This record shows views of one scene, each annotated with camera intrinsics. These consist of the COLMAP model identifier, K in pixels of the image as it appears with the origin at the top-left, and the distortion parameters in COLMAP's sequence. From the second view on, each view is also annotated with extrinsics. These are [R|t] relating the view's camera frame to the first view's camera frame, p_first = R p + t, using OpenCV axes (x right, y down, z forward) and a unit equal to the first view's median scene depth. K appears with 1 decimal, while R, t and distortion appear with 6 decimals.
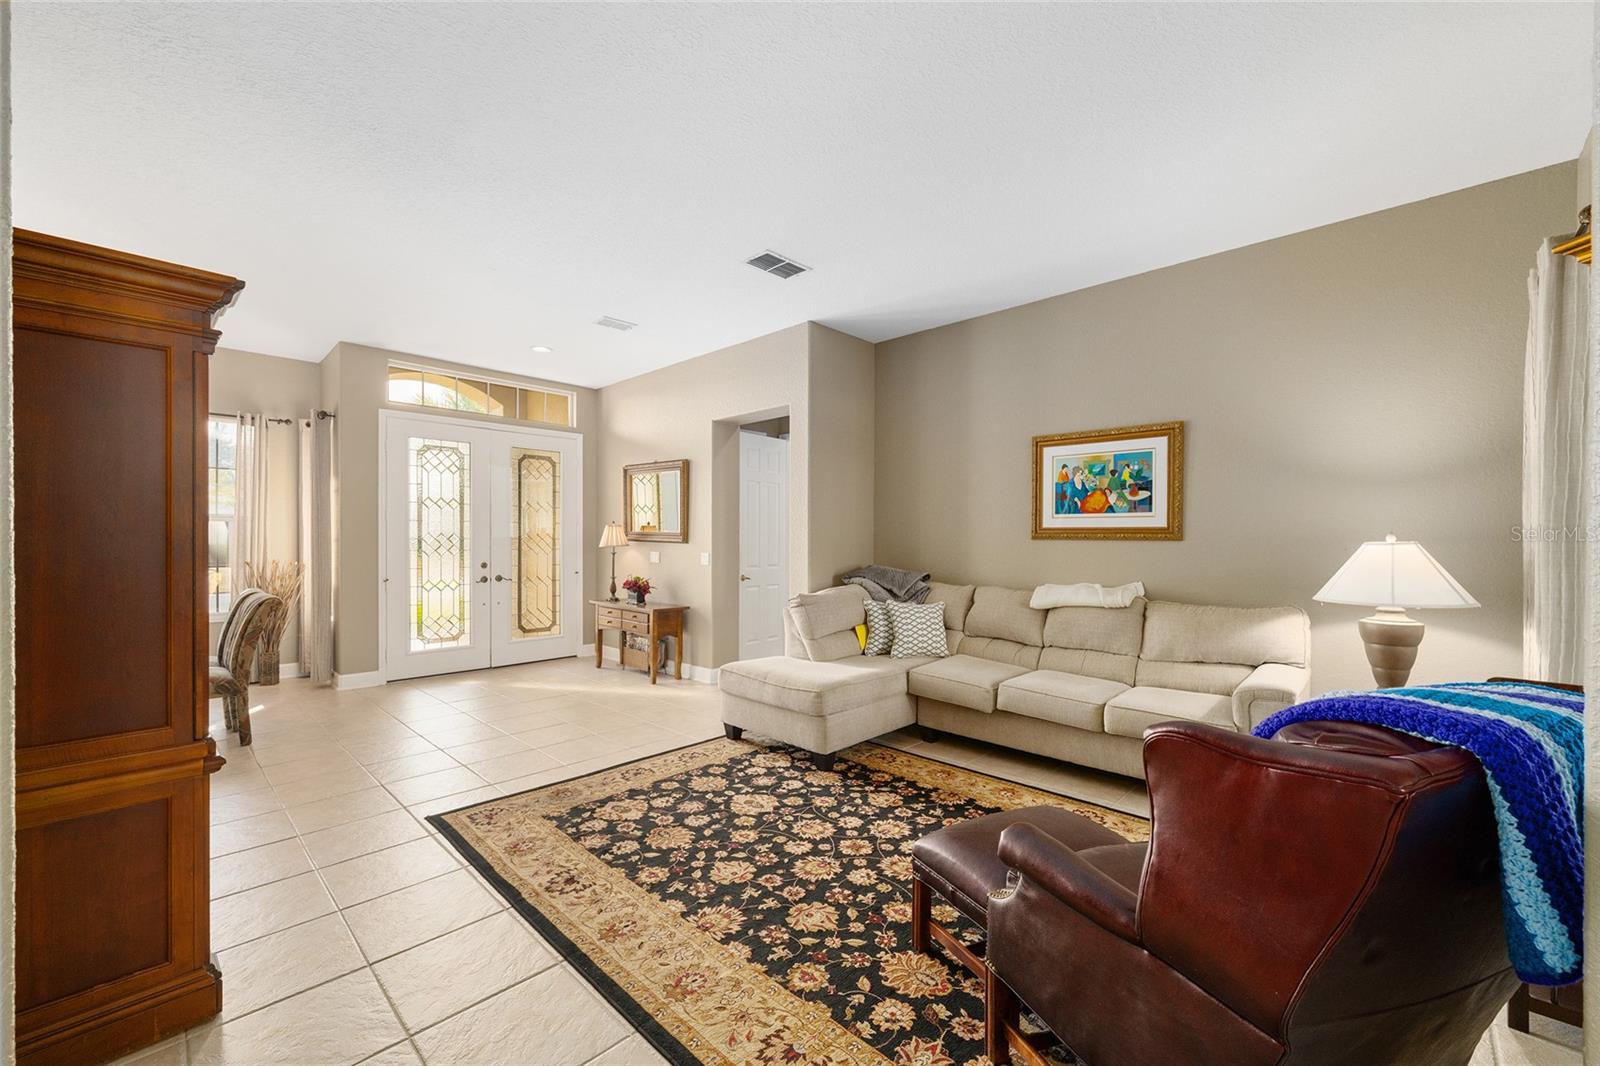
lens RADIAL K [[638.8, 0, 789.2], [0, 638.8, 543.3], [0, 0, 1]] dist [-0.002802, 0.001228]
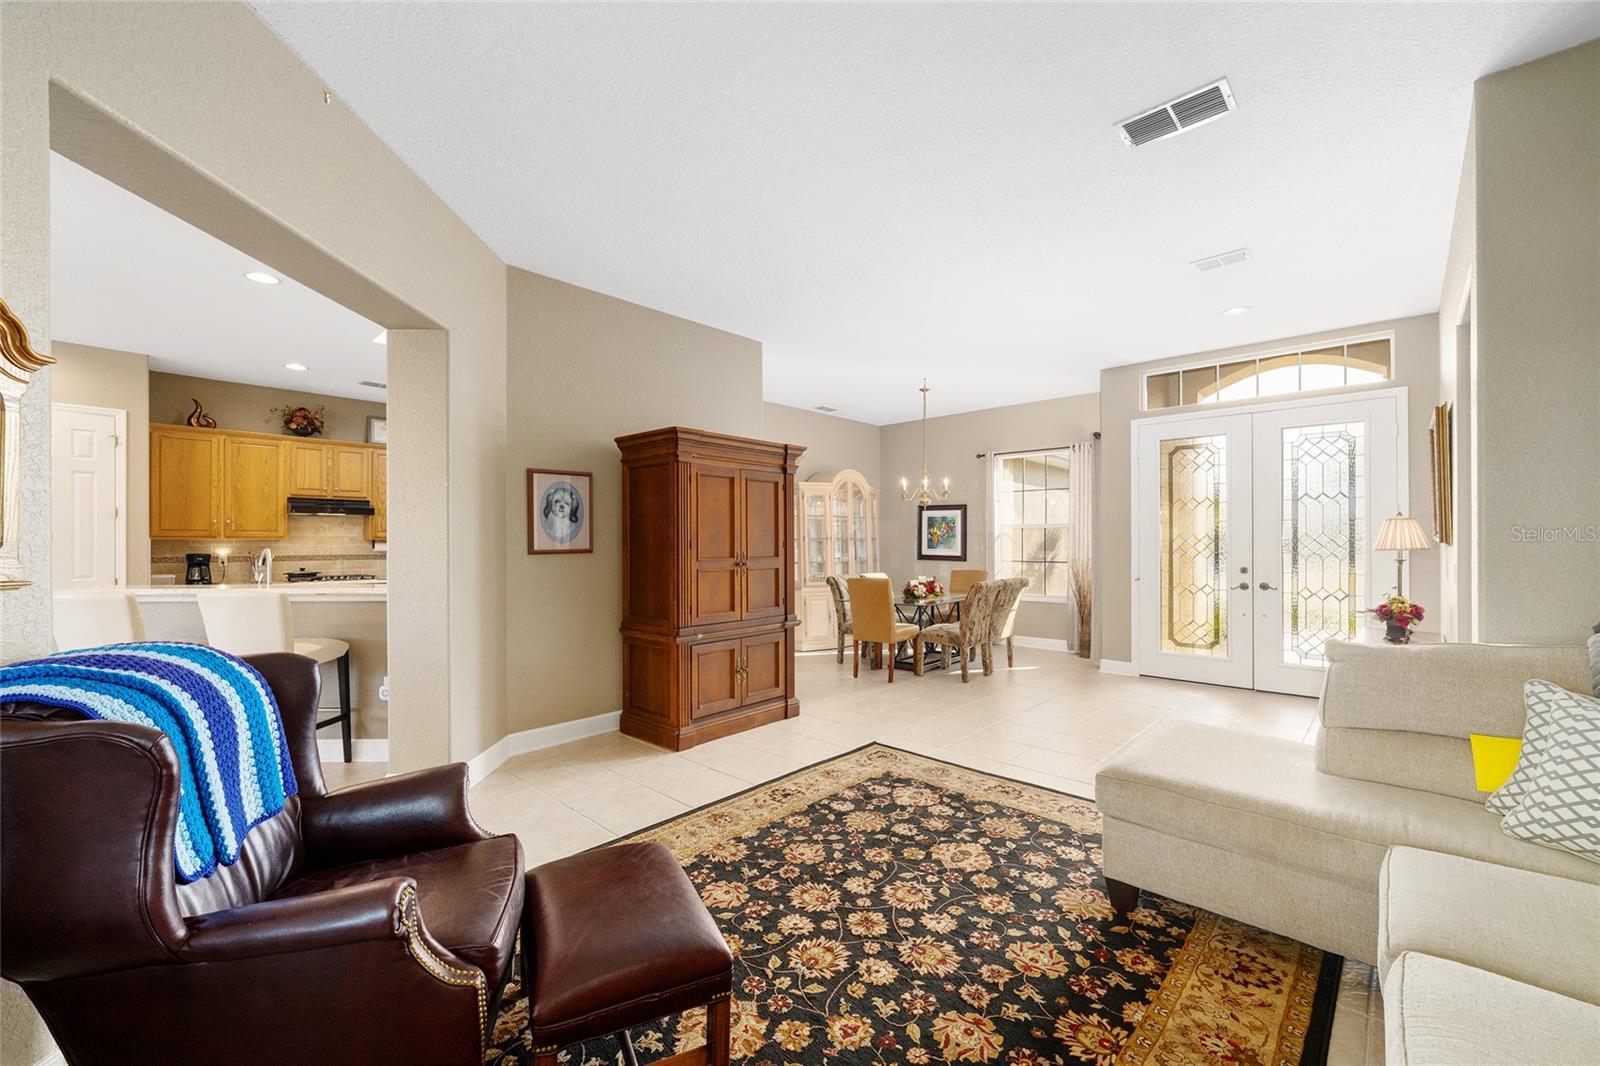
lens RADIAL K [[638.8, 0, 807.7], [0, 638.8, 541.7], [0, 0, 1]] dist [-0.002802, 0.001228]
pose [[0.034529, -0.002574, -0.999400, 0.696773], [-0.003625, 0.999990, -0.002701, -0.000494], [0.999397, 0.003716, 0.034519, 0.690886]]
